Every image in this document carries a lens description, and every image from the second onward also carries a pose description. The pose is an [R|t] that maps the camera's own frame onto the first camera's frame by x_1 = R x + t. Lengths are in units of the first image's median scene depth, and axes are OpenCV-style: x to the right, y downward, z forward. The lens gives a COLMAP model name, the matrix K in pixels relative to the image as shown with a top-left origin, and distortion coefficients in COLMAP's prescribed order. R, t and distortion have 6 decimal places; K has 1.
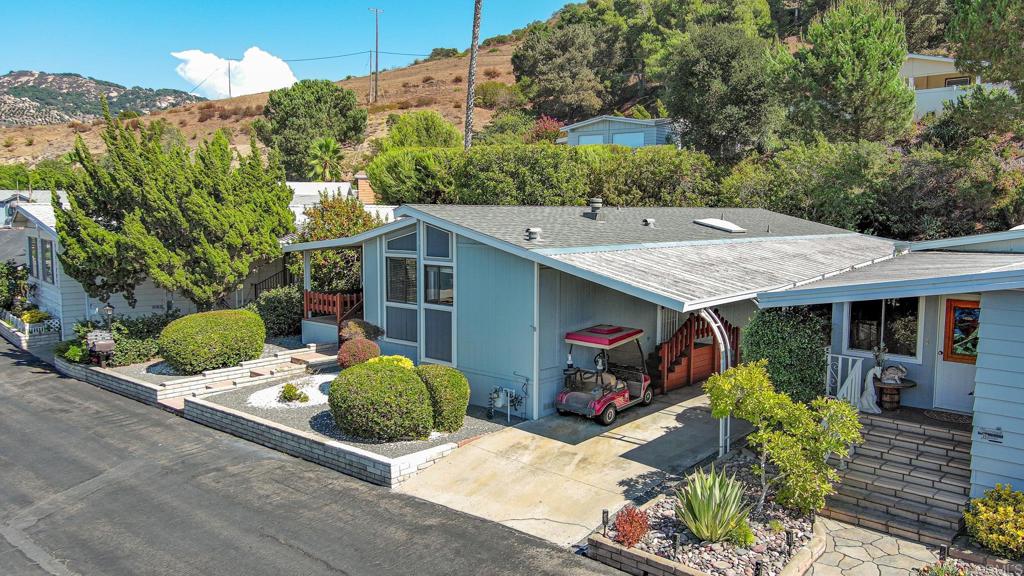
lens RADIAL K [[805.7, 0, 510.9], [0, 805.7, 288.1], [0, 0, 1]] dist [0.015962, -0.010325]
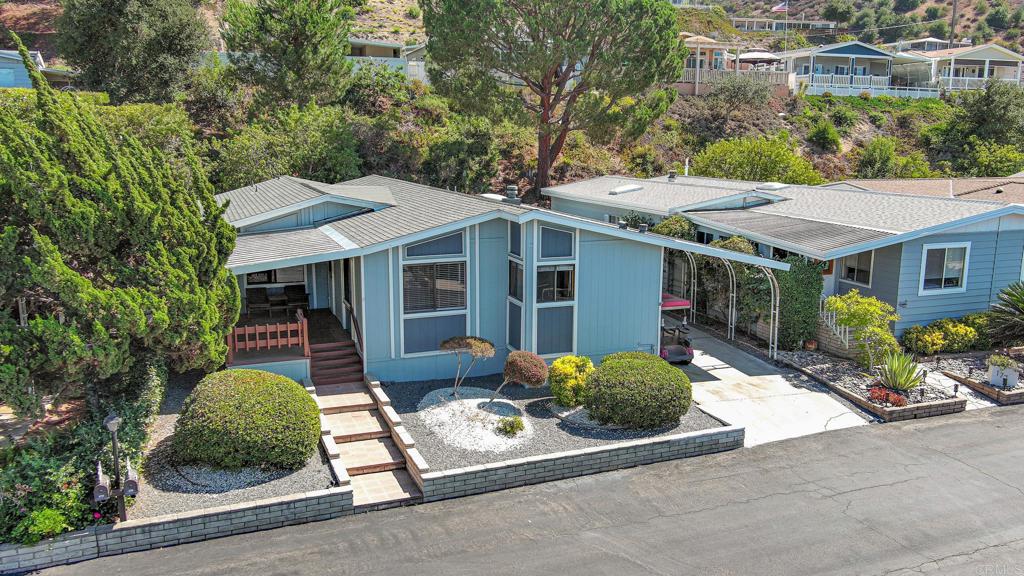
lens RADIAL K [[805.7, 0, 511.3], [0, 805.7, 283.3], [0, 0, 1]] dist [0.015962, -0.010325]
pose [[0.447074, -0.162539, 0.879606, -1.058466], [0.085155, 0.986620, 0.139032, -0.157633], [-0.890435, 0.012745, 0.454933, 0.584767]]
